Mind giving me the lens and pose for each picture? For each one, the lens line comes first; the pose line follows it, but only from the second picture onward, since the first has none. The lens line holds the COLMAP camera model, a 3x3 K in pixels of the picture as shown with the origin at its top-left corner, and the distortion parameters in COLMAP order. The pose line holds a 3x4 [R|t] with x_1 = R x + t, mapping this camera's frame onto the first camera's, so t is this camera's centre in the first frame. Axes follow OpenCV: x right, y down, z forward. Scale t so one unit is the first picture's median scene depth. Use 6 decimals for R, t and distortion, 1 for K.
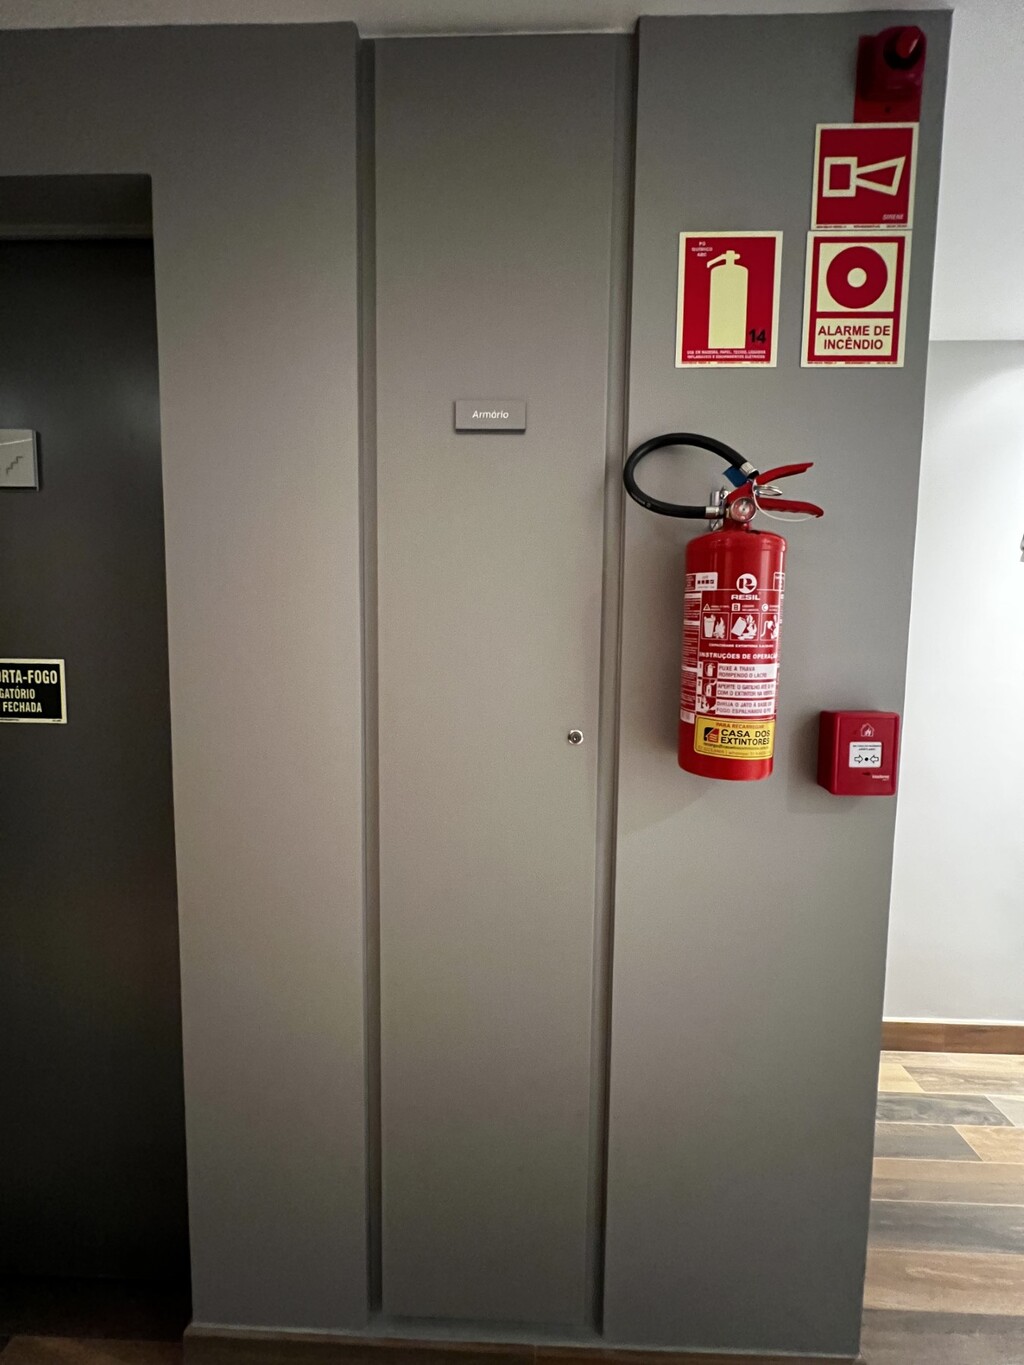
lens RADIAL K [[547.0, 0, 510.0], [0, 547.0, 680.7], [0, 0, 1]] dist [-0.002477, 0.000428]
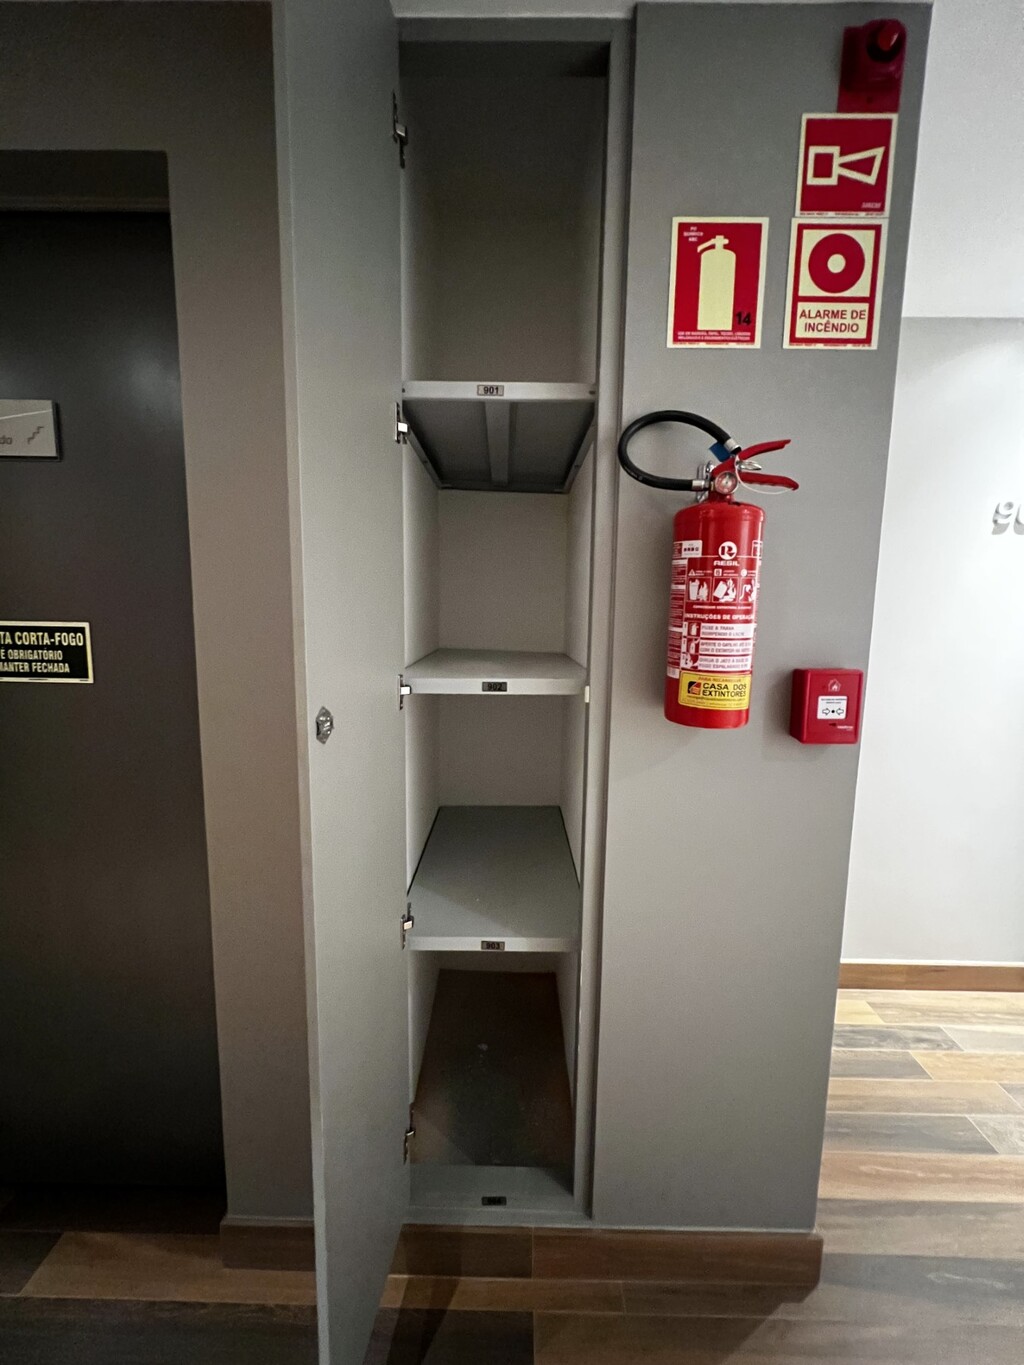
lens RADIAL K [[547.0, 0, 509.1], [0, 547.0, 680.1], [0, 0, 1]] dist [-0.002477, 0.000428]
pose [[0.999846, -0.000785, 0.017515, -0.026392], [-0.000068, 0.998816, 0.048648, 0.026487], [-0.017533, -0.048641, 0.998662, -0.097722]]
